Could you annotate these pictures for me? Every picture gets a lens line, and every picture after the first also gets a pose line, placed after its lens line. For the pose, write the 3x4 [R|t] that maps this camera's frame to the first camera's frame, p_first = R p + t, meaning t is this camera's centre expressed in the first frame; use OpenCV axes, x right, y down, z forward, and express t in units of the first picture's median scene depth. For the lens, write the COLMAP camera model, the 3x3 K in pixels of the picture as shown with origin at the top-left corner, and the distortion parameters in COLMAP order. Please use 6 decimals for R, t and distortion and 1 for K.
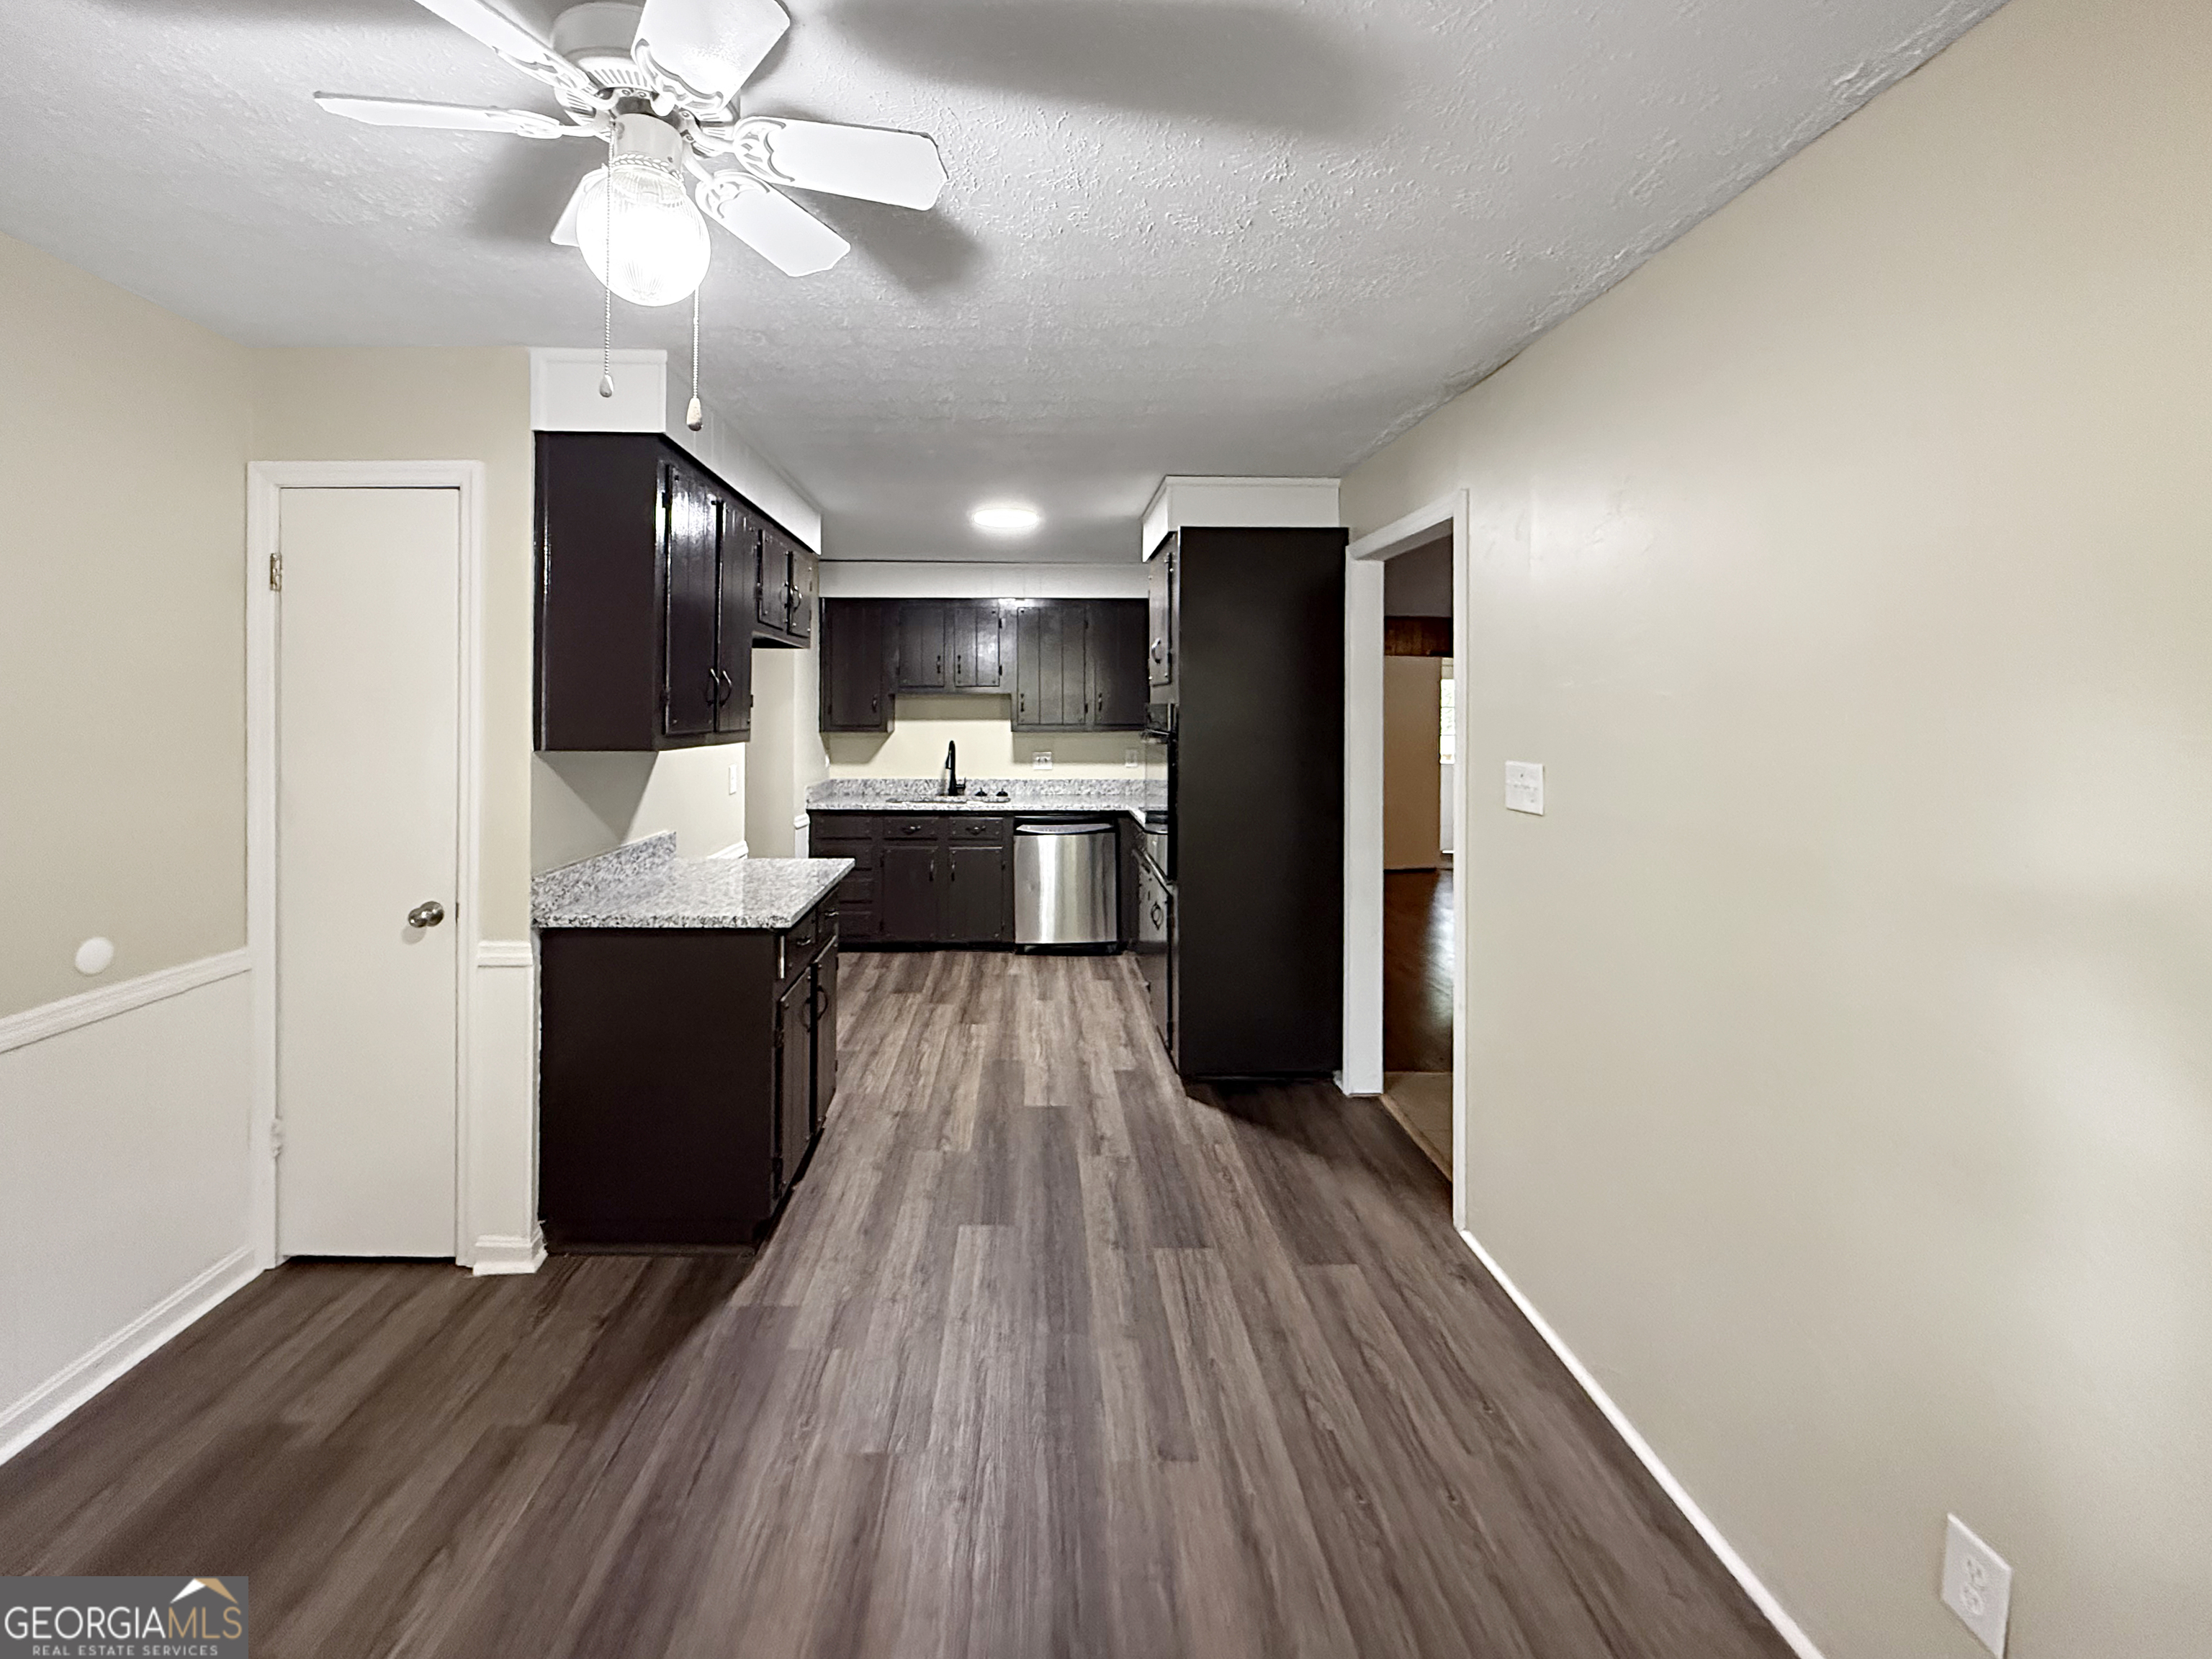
lens RADIAL K [[926.0, 0, 1046.1], [0, 926.0, 710.4], [0, 0, 1]] dist [-0.002653, -0.000501]
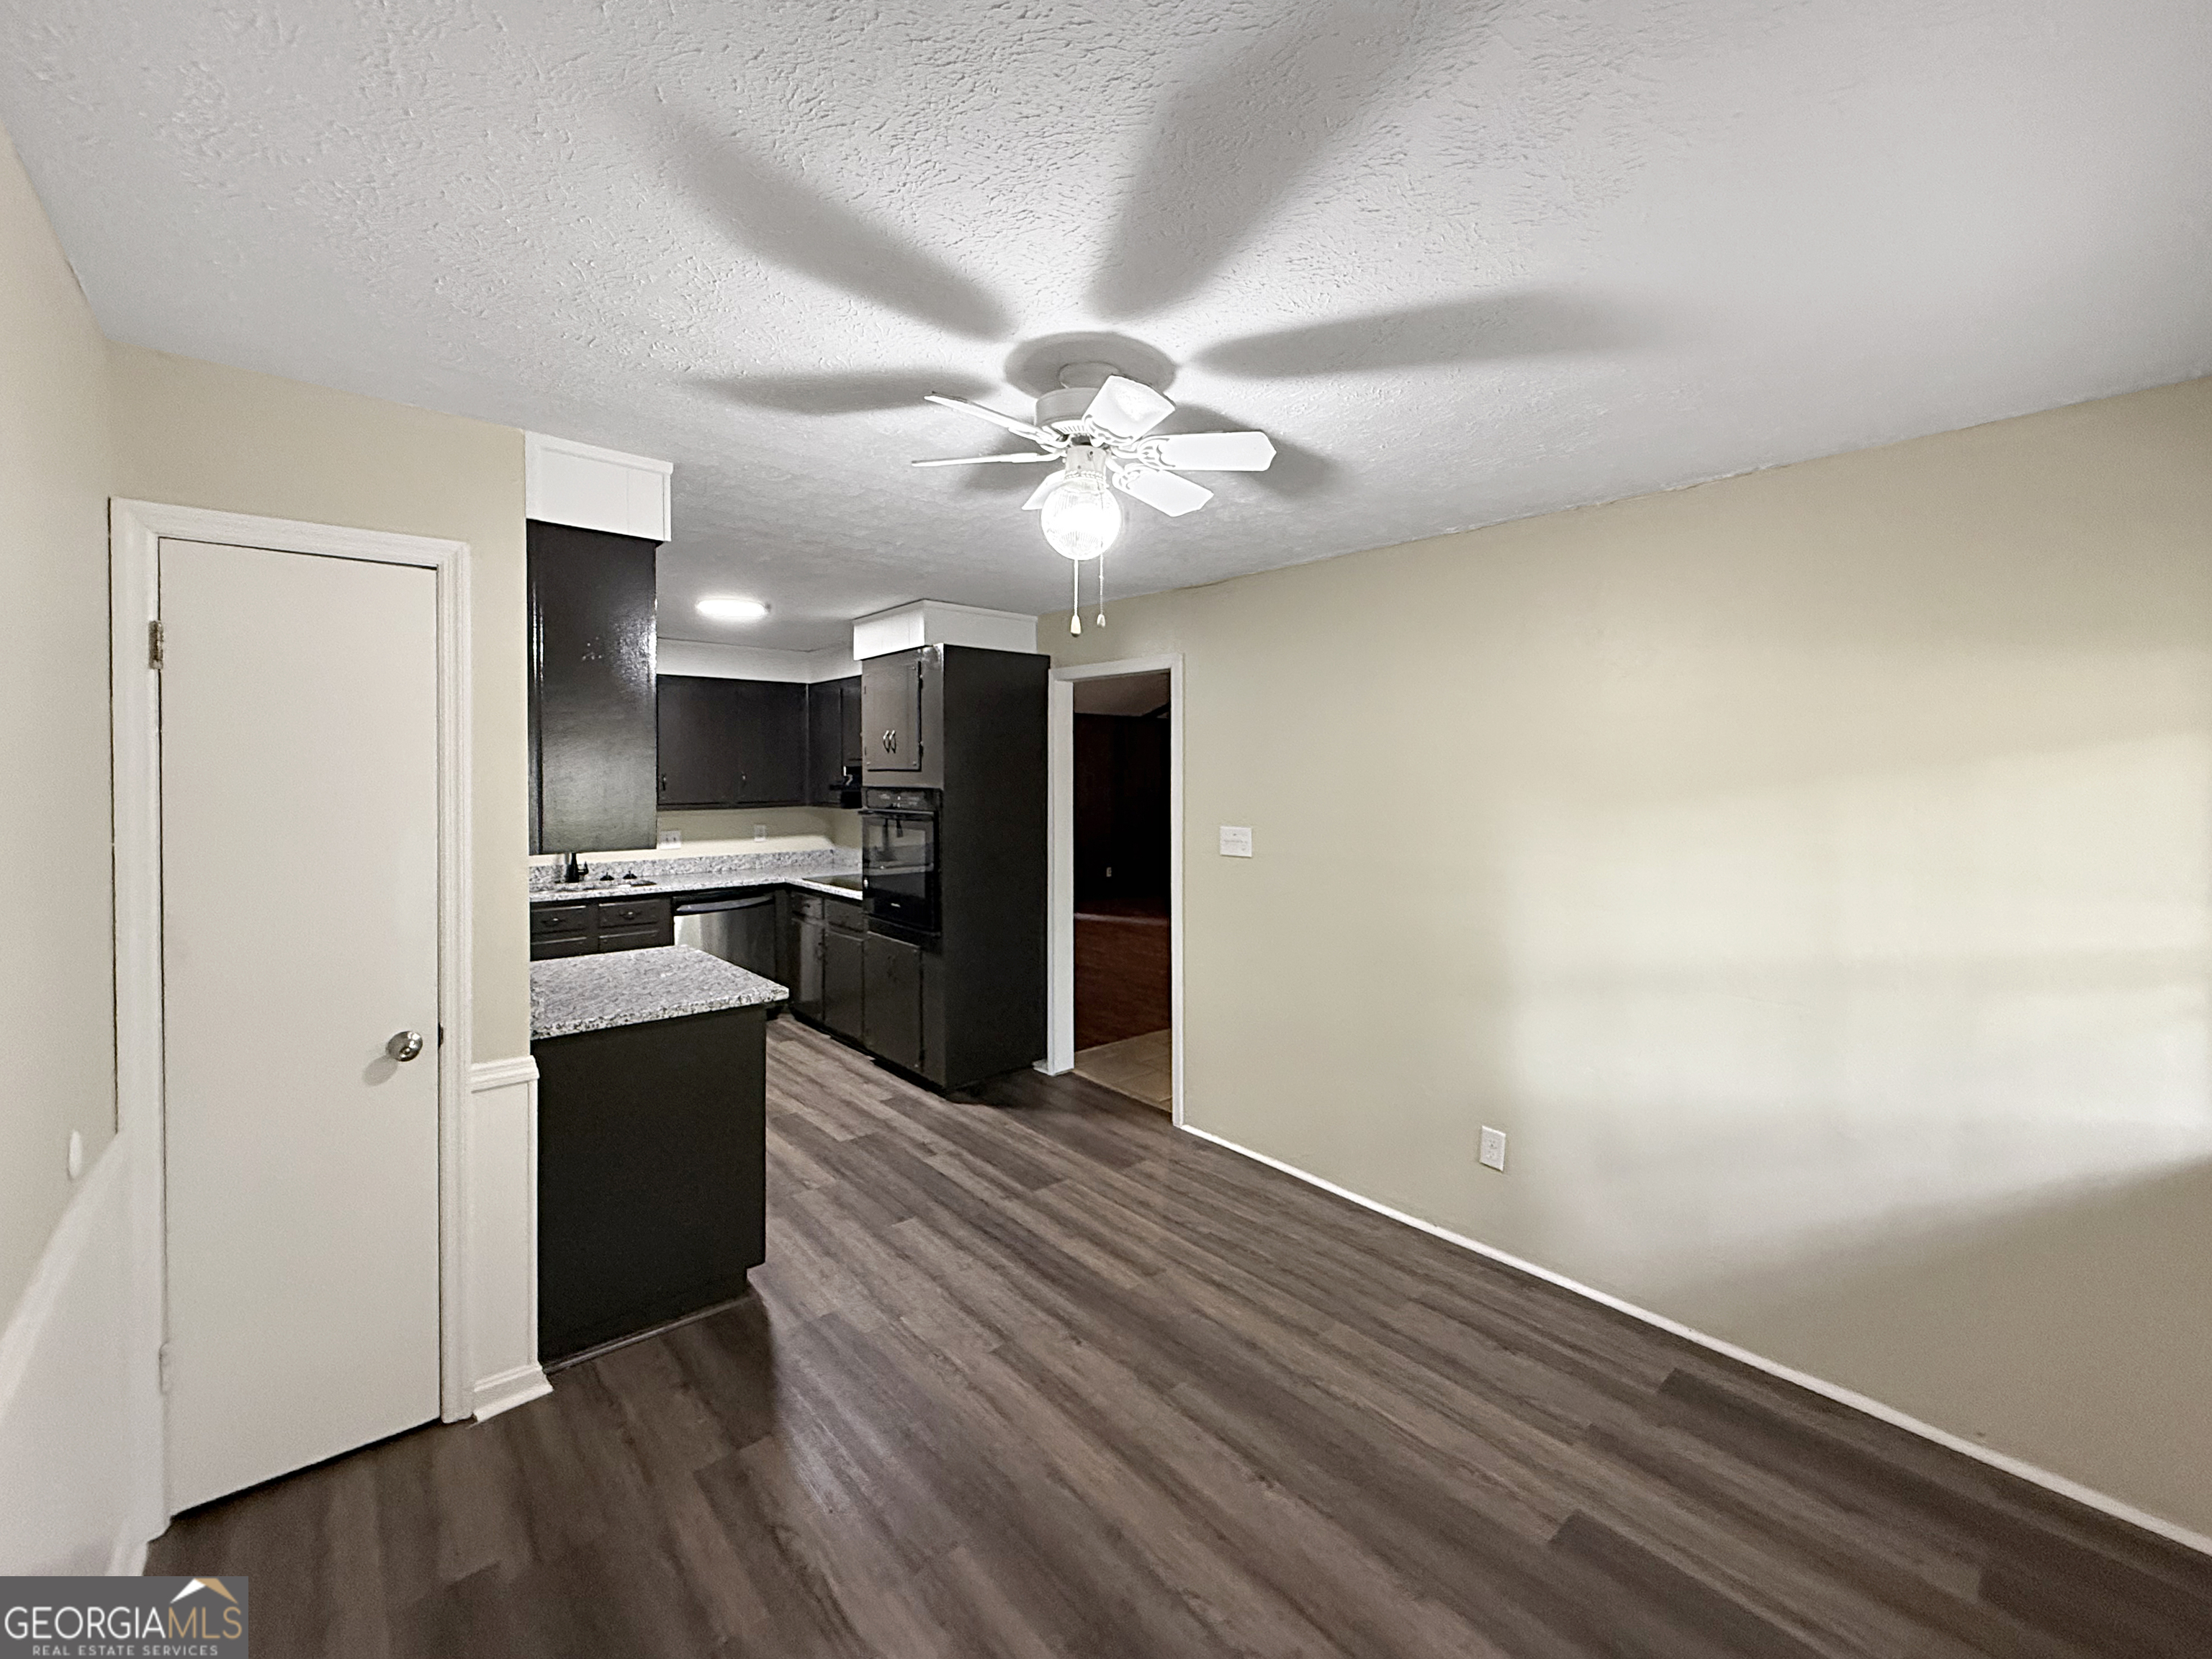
lens RADIAL K [[932.4, 0, 1102.5], [0, 932.4, 785.7], [0, 0, 1]] dist [-0.001045, -0.000294]
pose [[0.757228, -0.011274, 0.653054, -0.669615], [0.001536, 0.999879, 0.015480, -0.038793], [-0.653149, -0.010719, 0.757153, -0.102058]]
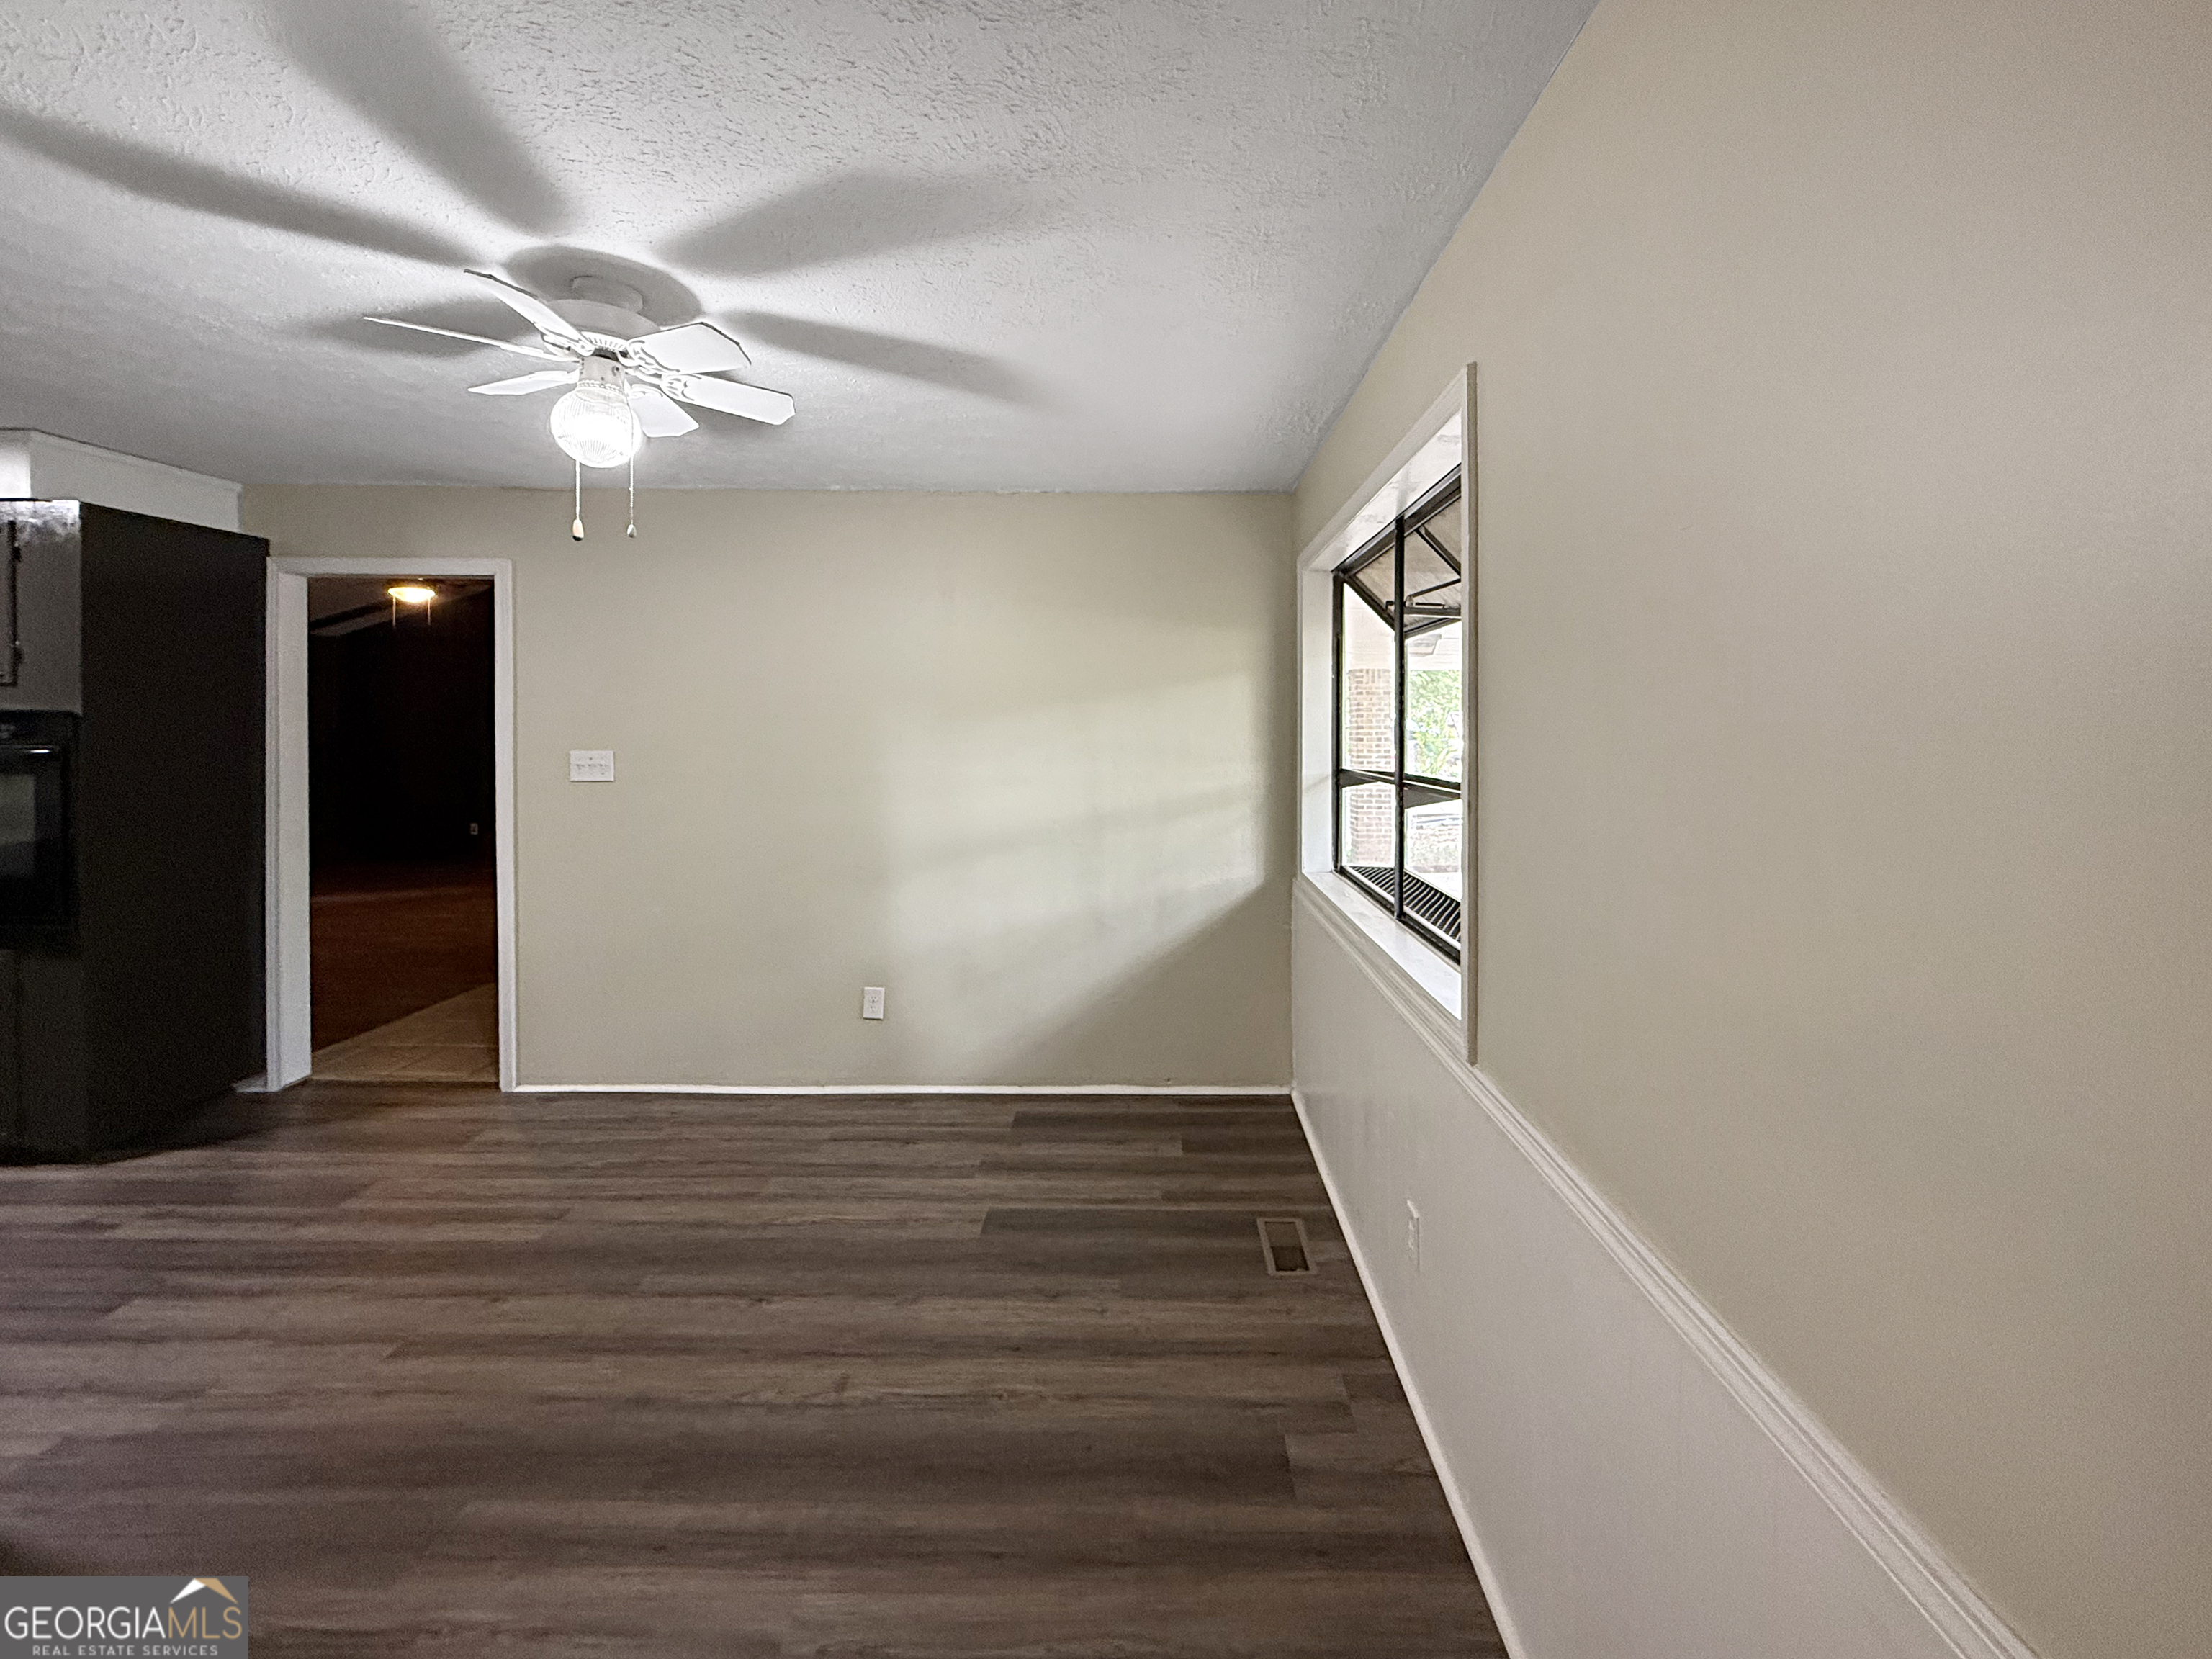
lens RADIAL K [[928.1, 0, 1187.1], [0, 928.1, 706.2], [0, 0, 1]] dist [-0.000275, -0.000091]
pose [[-0.017009, 0.007506, 0.999827, -0.963489], [0.000151, 0.999972, -0.007504, -0.005635], [-0.999855, 0.000024, -0.017010, 0.004833]]
